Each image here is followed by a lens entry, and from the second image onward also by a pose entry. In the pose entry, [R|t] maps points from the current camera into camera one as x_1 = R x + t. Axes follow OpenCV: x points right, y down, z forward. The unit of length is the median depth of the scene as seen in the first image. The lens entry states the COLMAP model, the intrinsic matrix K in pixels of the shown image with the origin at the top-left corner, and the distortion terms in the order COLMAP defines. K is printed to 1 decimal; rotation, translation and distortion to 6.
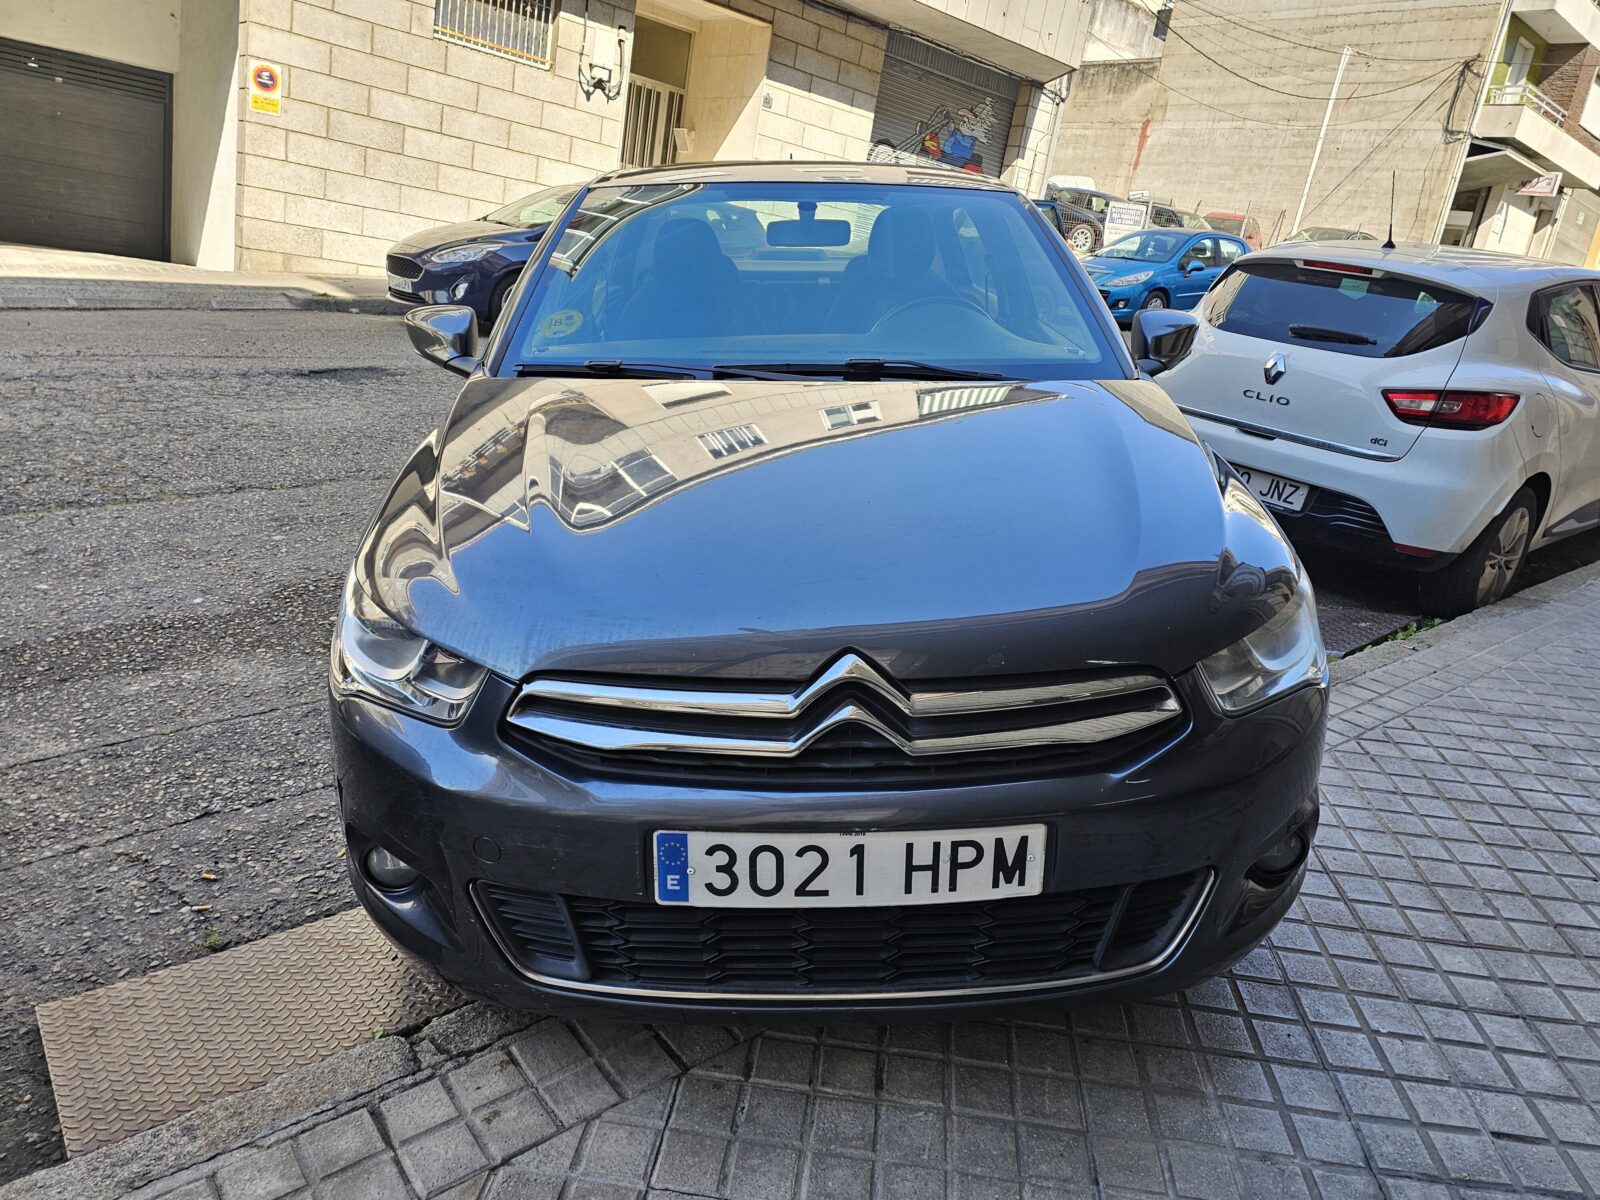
lens RADIAL K [[1065.6, 0, 812.1], [0, 1065.6, 569.6], [0, 0, 1]] dist [0.054815, -0.054684]
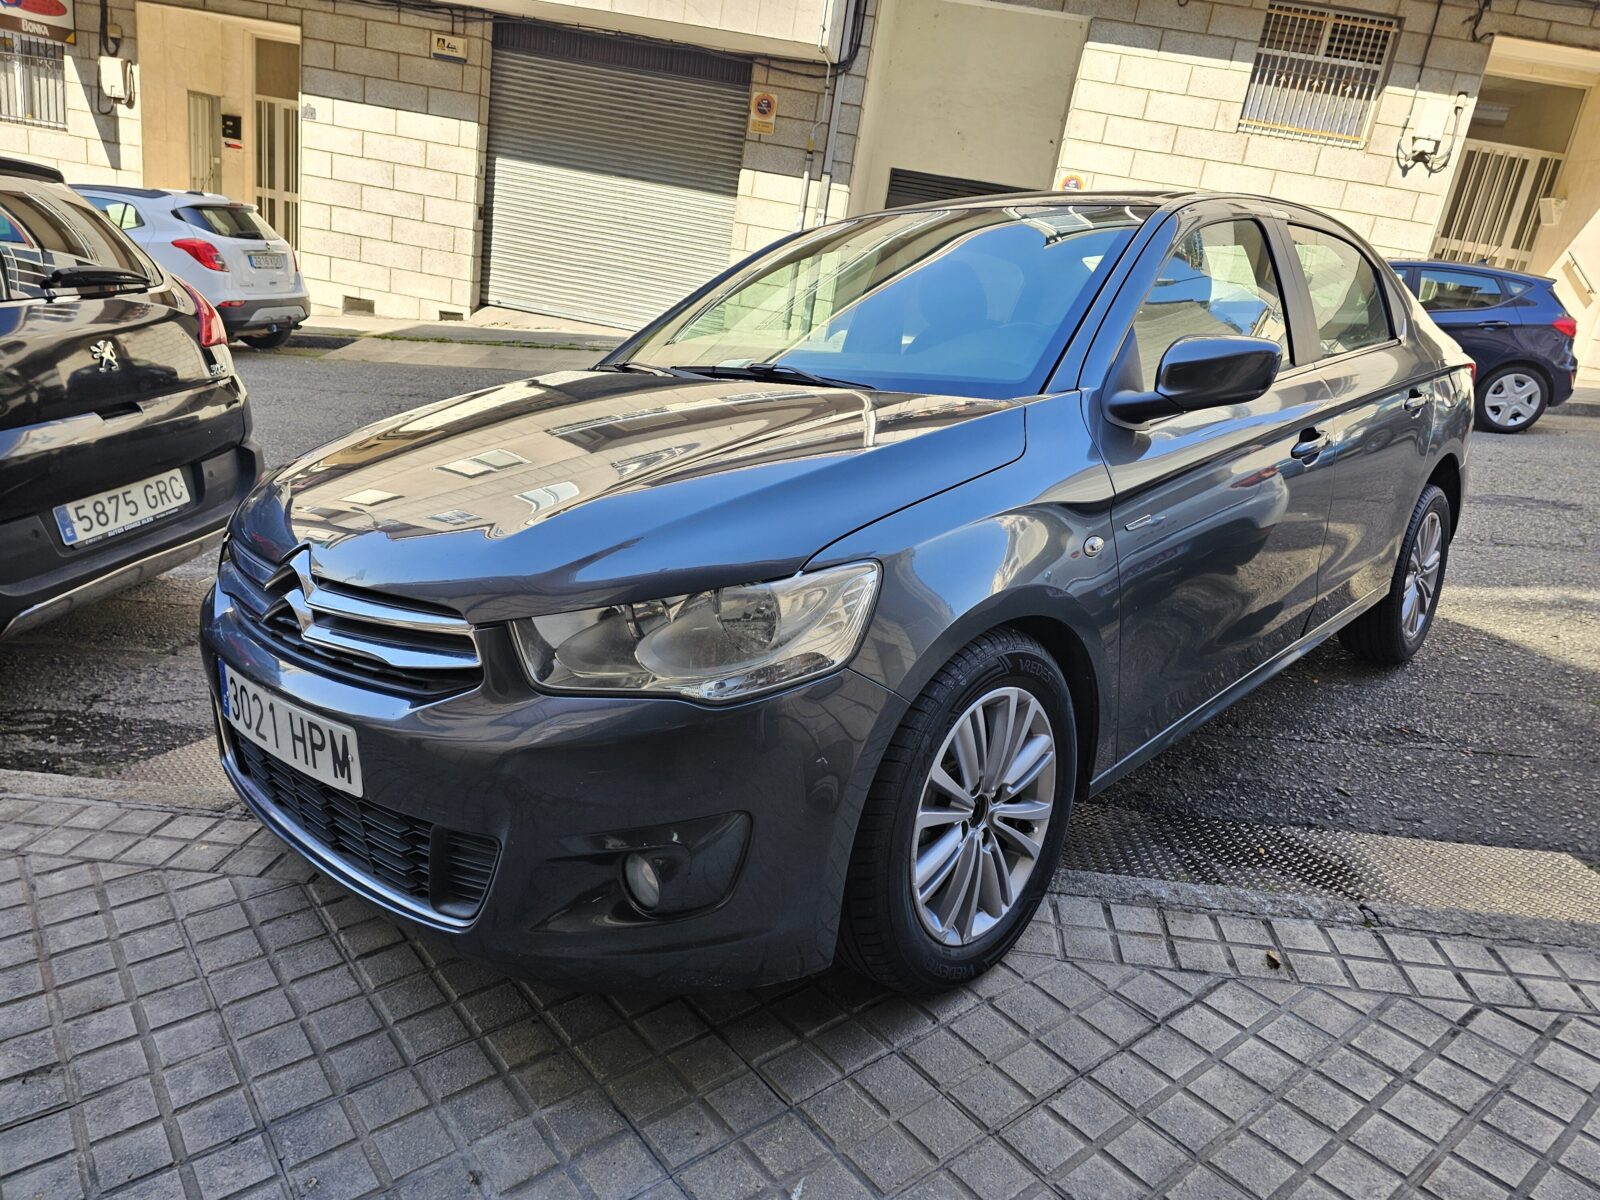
lens RADIAL K [[1065.6, 0, 812.1], [0, 1065.6, 569.6], [0, 0, 1]] dist [0.054815, -0.054684]
pose [[0.712734, 0.154201, -0.684275, 0.108681], [-0.213625, 0.976913, -0.002364, -0.000246], [0.668112, 0.147863, 0.729221, 0.044267]]
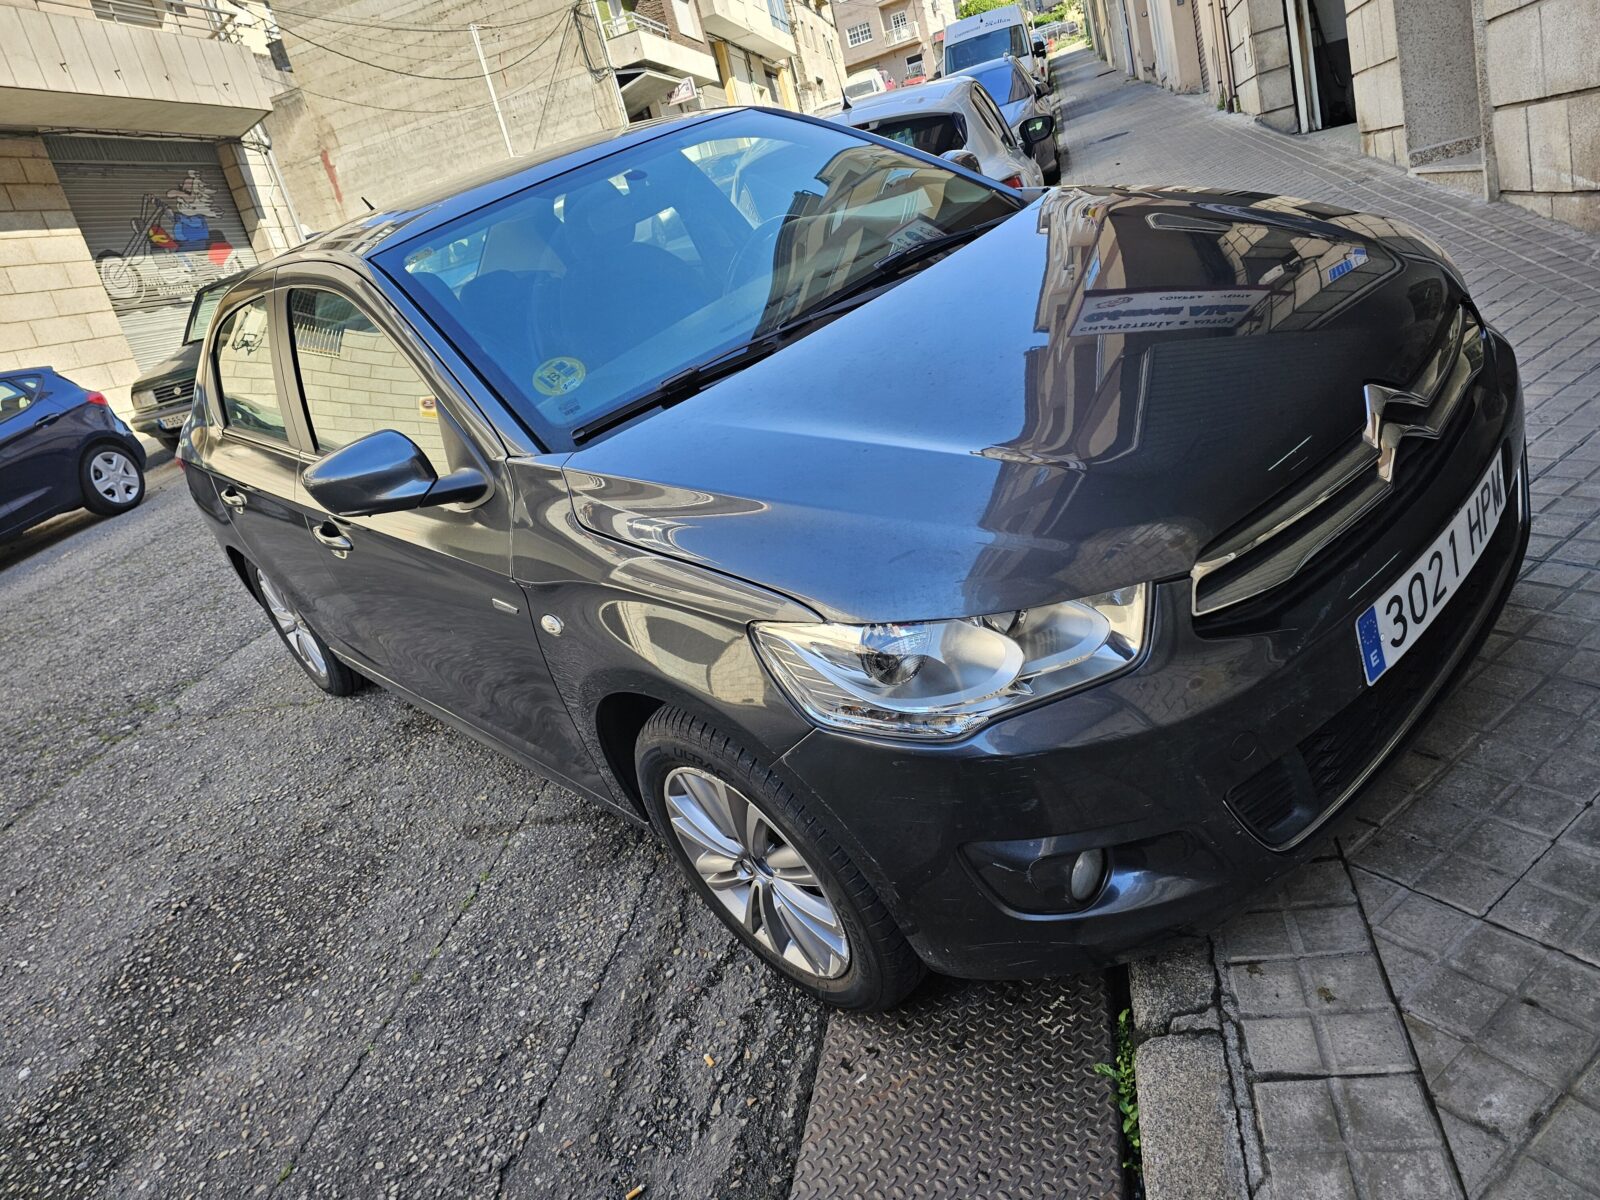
lens RADIAL K [[1065.6, 0, 812.1], [0, 1065.6, 569.6], [0, 0, 1]] dist [0.054815, -0.054684]
pose [[0.715299, -0.508783, 0.479048, -0.084817], [0.512635, 0.847912, 0.135094, -0.017019], [-0.474924, 0.148944, 0.867331, 0.031054]]
